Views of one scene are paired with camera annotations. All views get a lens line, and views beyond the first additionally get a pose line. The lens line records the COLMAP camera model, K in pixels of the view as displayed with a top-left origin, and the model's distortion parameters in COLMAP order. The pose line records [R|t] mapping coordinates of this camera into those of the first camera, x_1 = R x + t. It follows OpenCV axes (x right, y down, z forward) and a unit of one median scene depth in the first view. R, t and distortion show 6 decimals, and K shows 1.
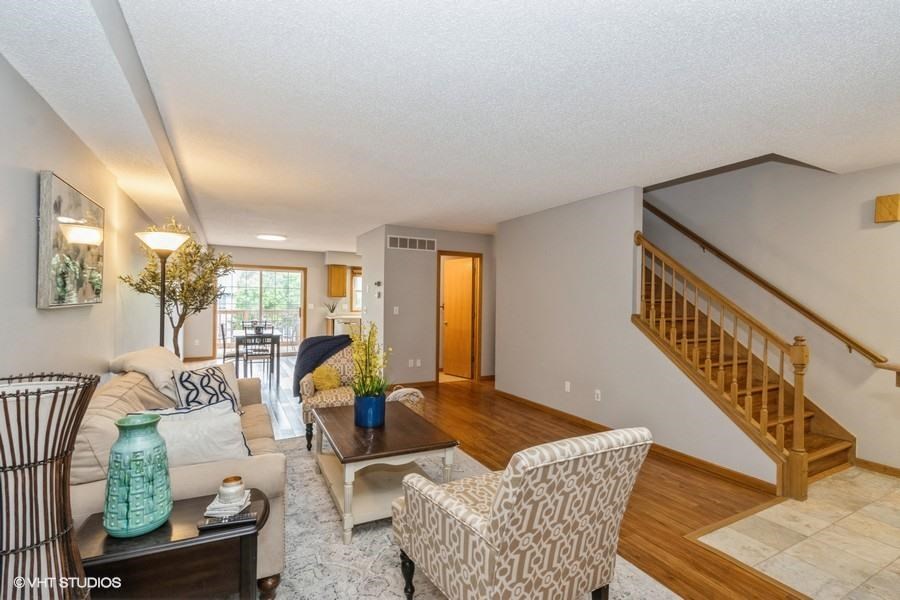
lens RADIAL K [[426.0, 0, 449.7], [0, 426.0, 289.8], [0, 0, 1]] dist [0.006090, -0.001374]
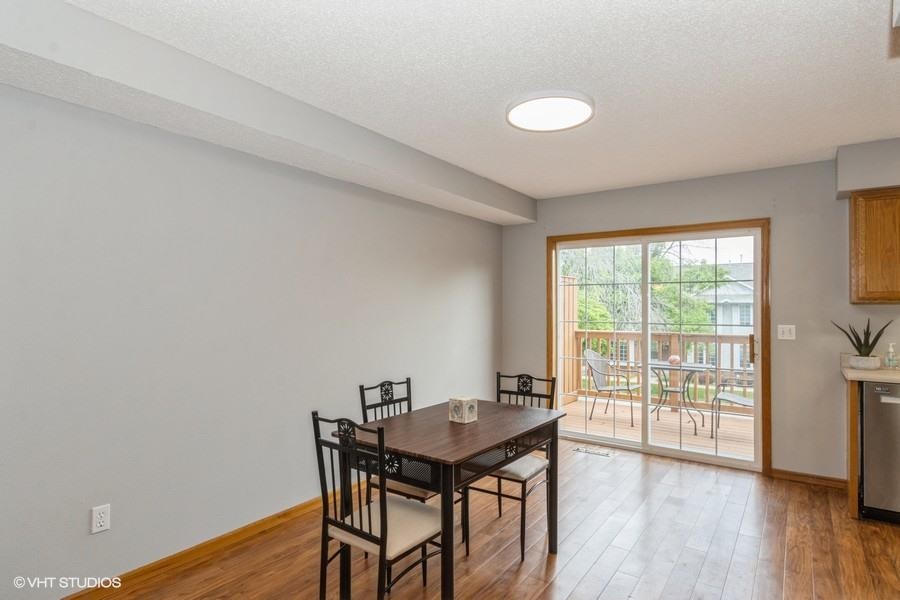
lens RADIAL K [[497.4, 0, 449.7], [0, 497.4, 307.9], [0, 0, 1]] dist [0.015745, 0.000021]
pose [[0.458451, -0.012034, -0.888638, -0.150852], [0.024460, 0.999700, -0.000919, 0.021111], [0.888383, -0.021315, 0.458608, 0.890347]]
